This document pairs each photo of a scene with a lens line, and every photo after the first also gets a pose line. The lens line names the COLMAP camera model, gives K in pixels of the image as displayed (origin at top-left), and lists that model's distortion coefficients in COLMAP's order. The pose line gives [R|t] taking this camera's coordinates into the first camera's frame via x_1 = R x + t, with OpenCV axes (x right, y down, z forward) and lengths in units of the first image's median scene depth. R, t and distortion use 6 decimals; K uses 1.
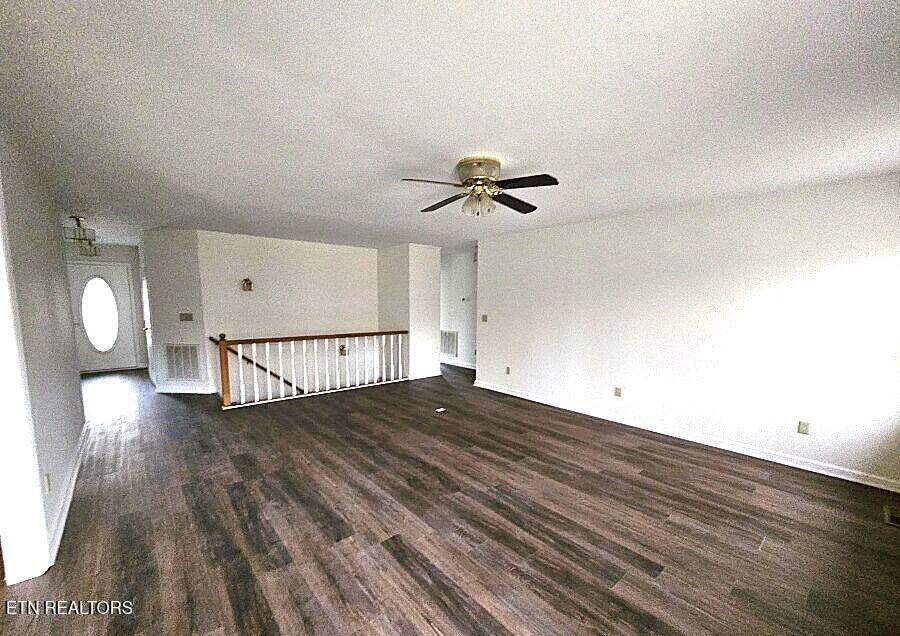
lens RADIAL K [[375.4, 0, 448.8], [0, 375.4, 340.9], [0, 0, 1]] dist [-0.002383, -0.000749]
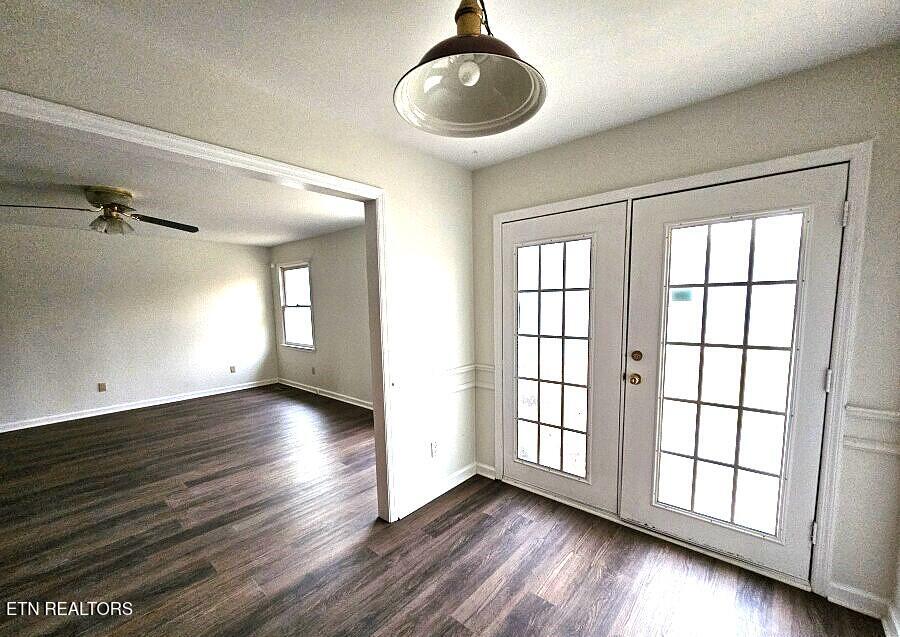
lens RADIAL K [[375.4, 0, 449.5], [0, 375.4, 322.2], [0, 0, 1]] dist [-0.002383, -0.000749]
pose [[-0.138886, -0.061654, 0.988387, -1.466743], [0.130451, 0.988224, 0.079975, -0.019345], [-0.981679, 0.140044, -0.129208, 0.177406]]
